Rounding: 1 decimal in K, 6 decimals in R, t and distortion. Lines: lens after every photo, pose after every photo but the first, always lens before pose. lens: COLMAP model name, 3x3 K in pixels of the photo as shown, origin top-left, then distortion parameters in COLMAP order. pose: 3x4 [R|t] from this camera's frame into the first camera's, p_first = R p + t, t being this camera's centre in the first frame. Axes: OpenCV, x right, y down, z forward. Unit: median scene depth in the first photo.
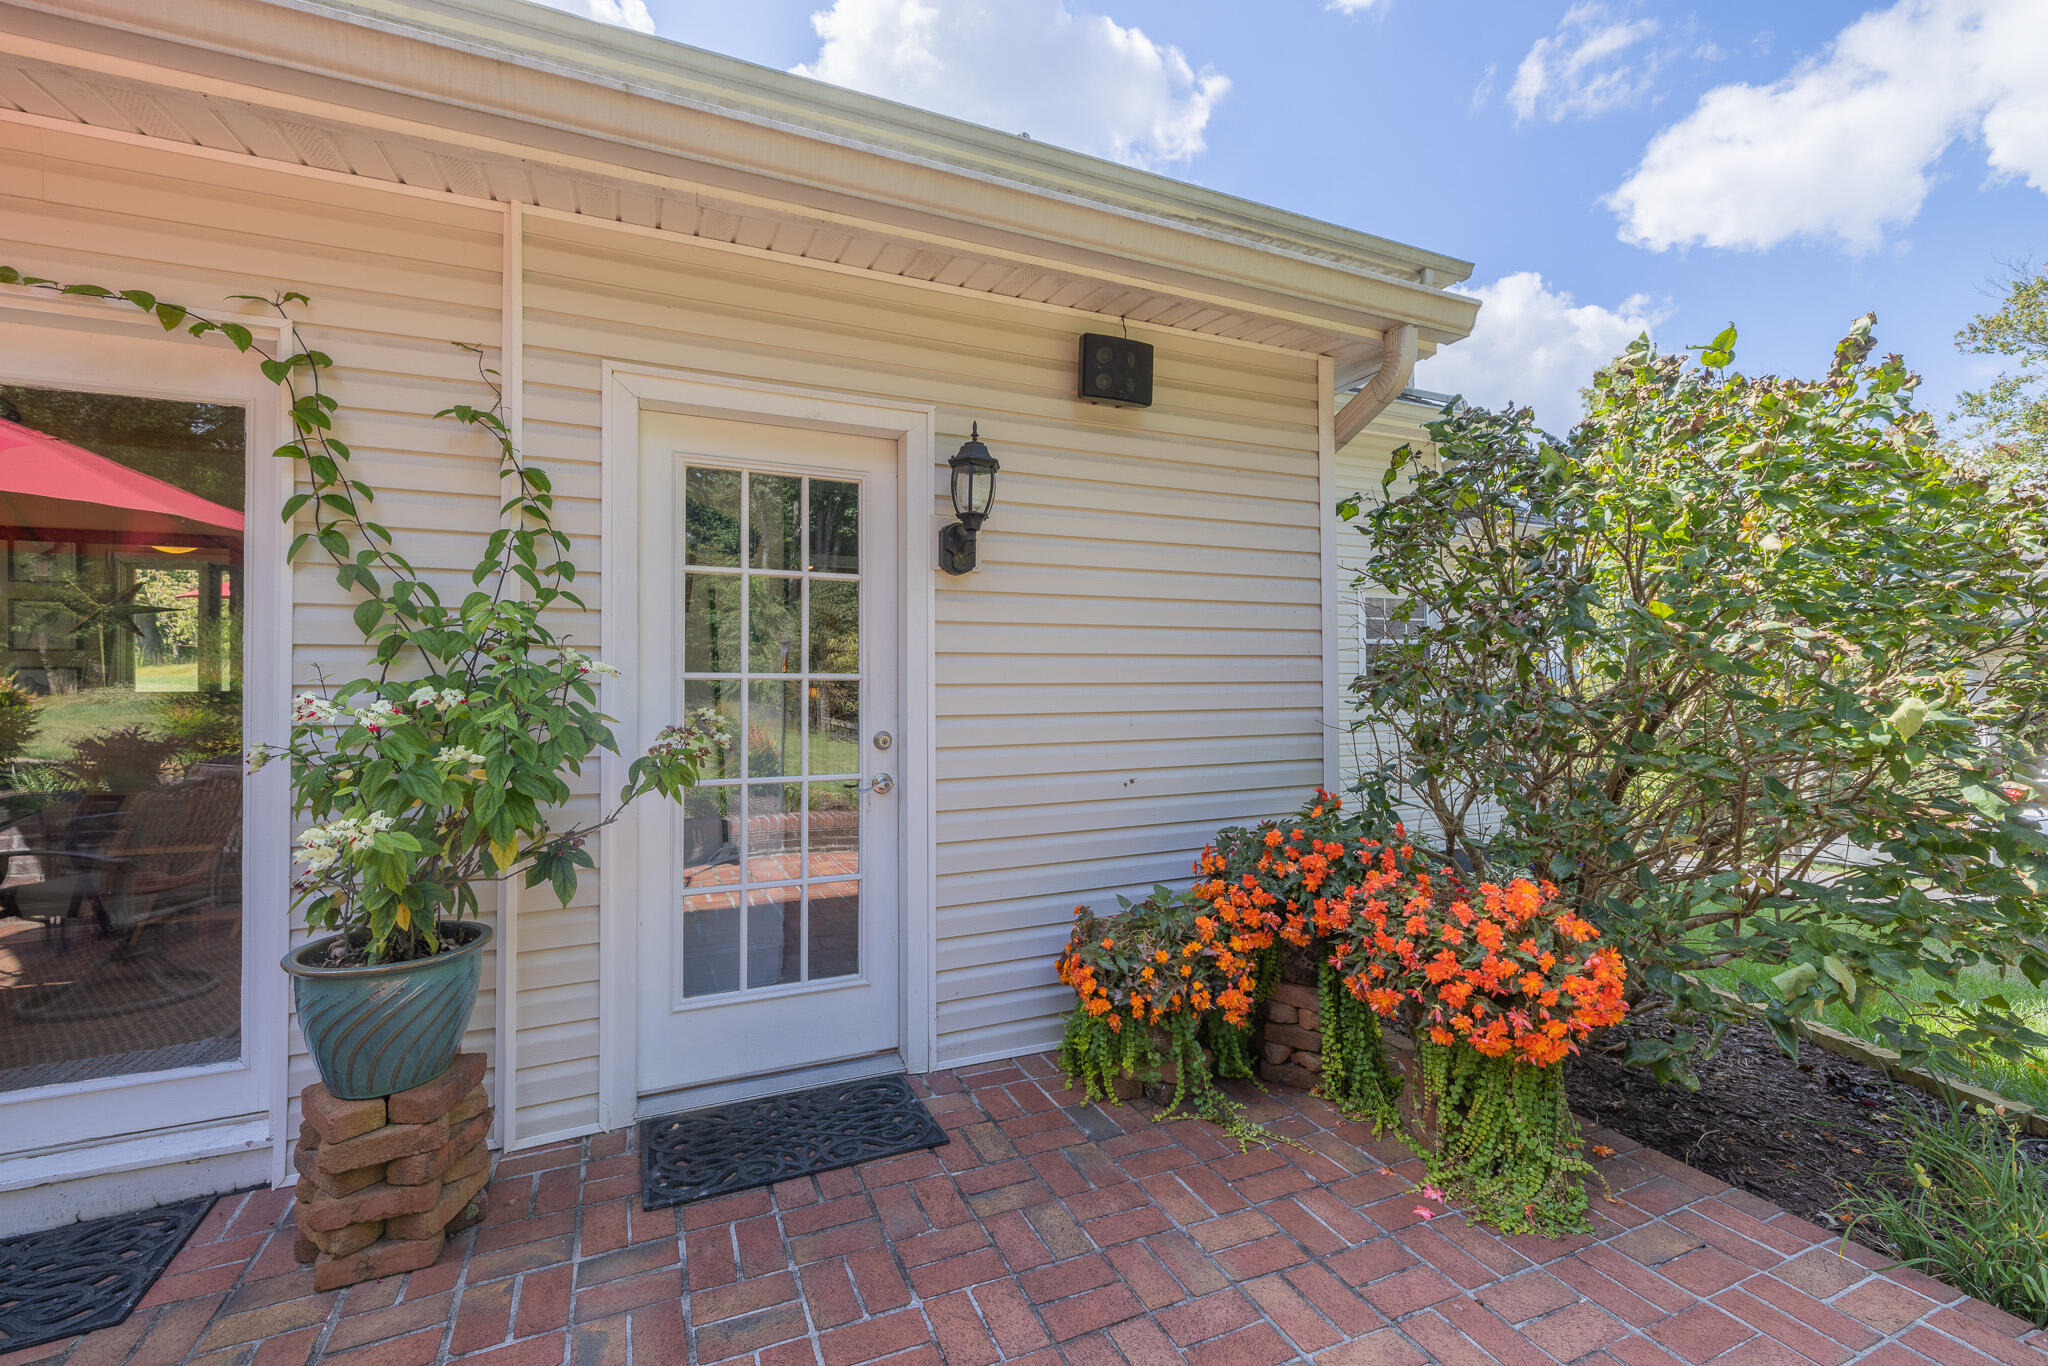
lens RADIAL K [[857.1, 0, 1016.7], [0, 857.1, 673.9], [0, 0, 1]] dist [-0.000530, 0.000238]
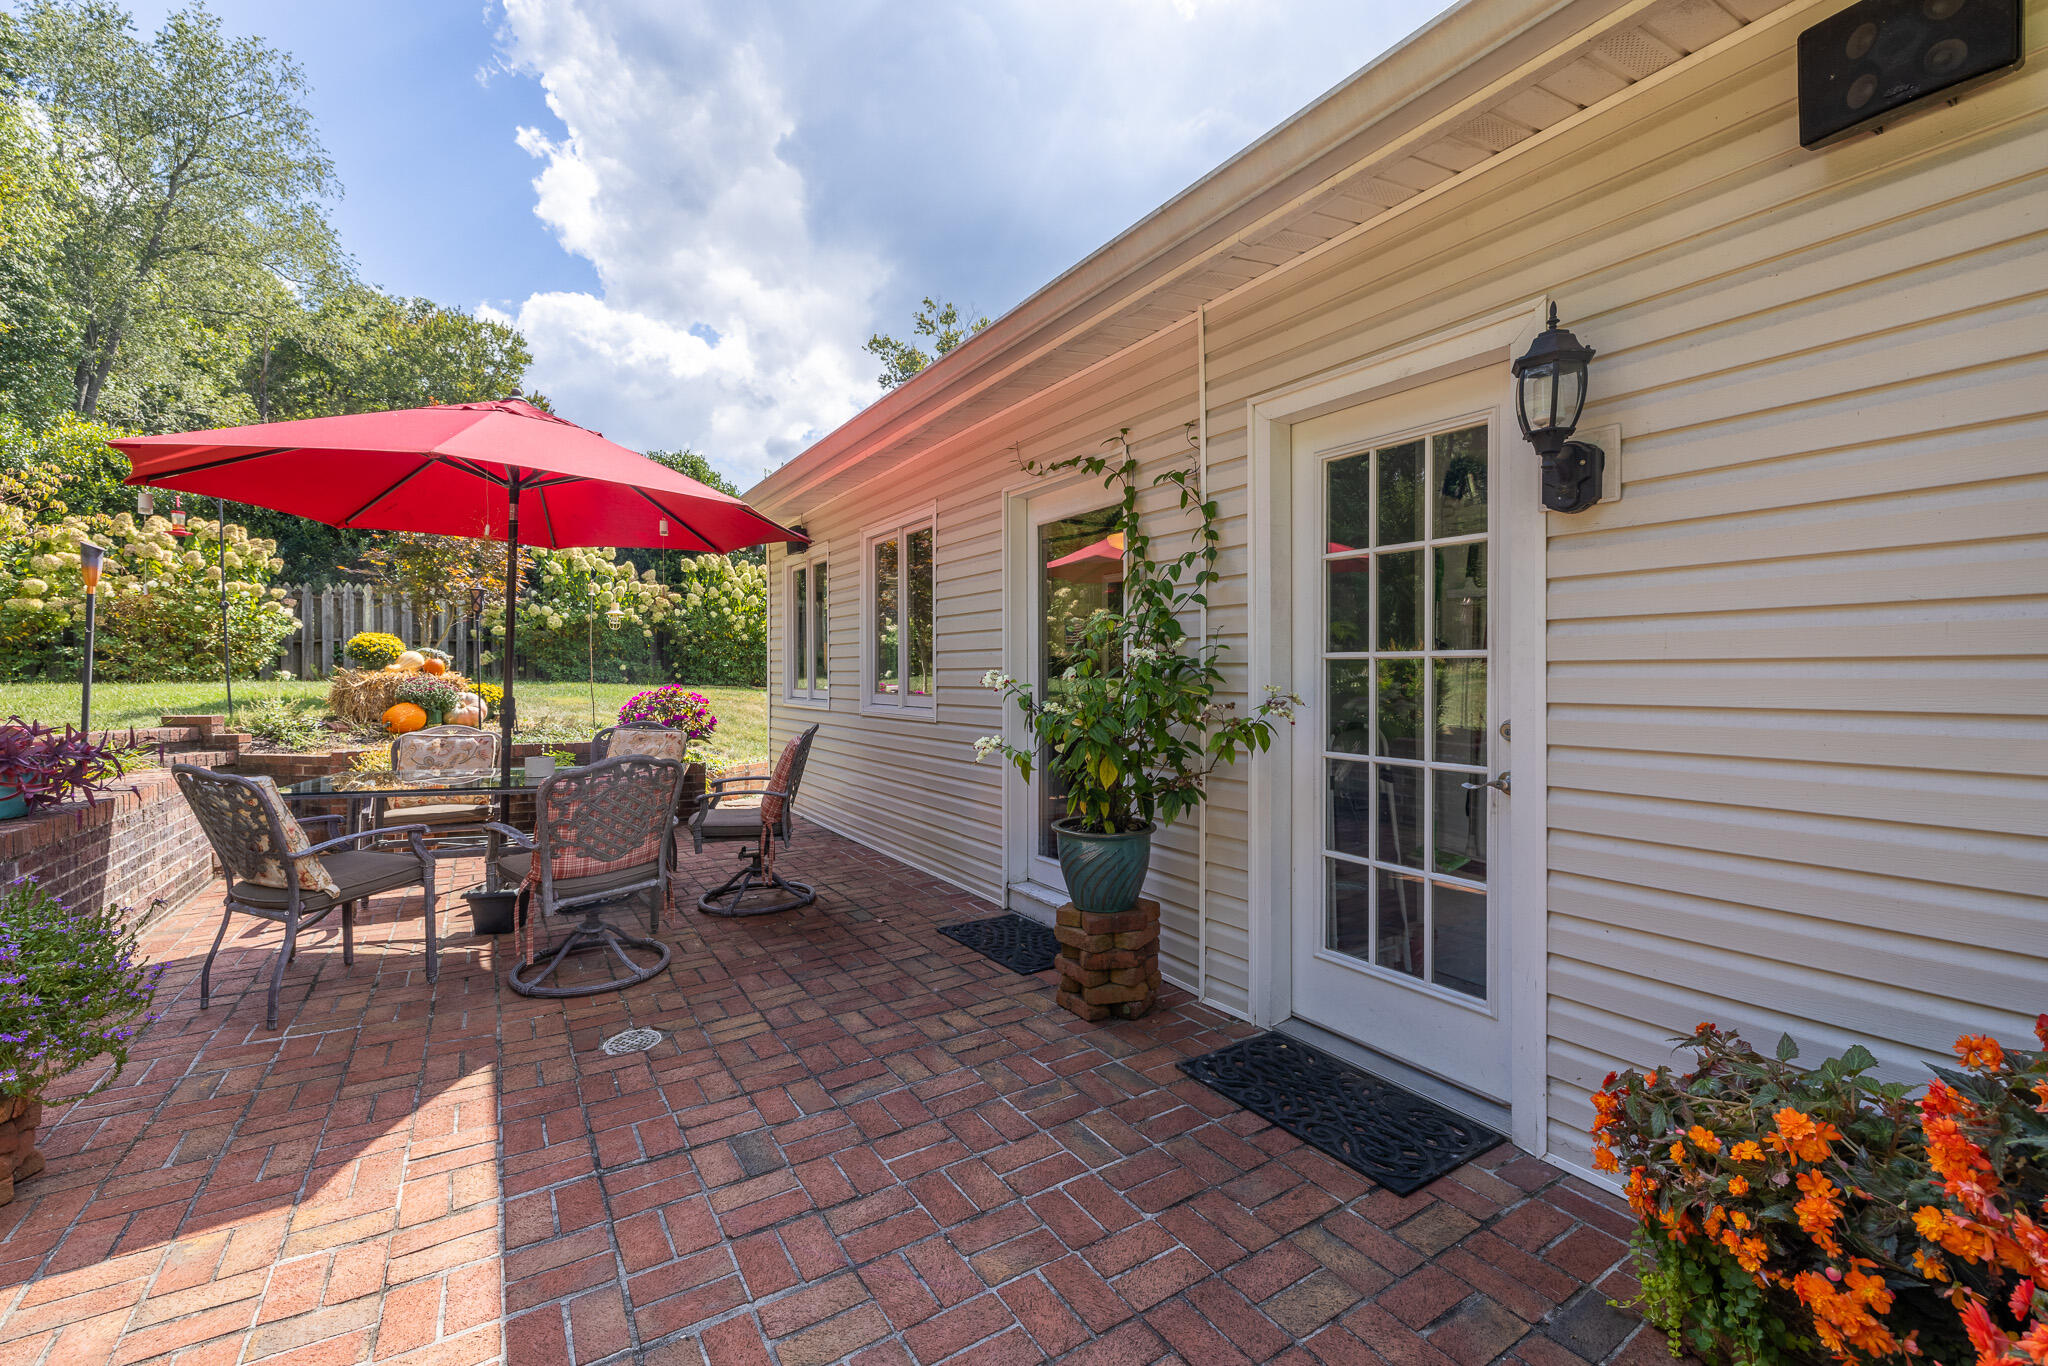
lens RADIAL K [[857.1, 0, 1015.3], [0, 857.1, 679.1], [0, 0, 1]] dist [-0.000530, 0.000238]
pose [[0.142465, 0.016062, -0.989670, 0.648715], [0.021477, 0.999583, 0.019315, 0.001547], [0.989567, -0.024007, 0.142060, 0.460717]]
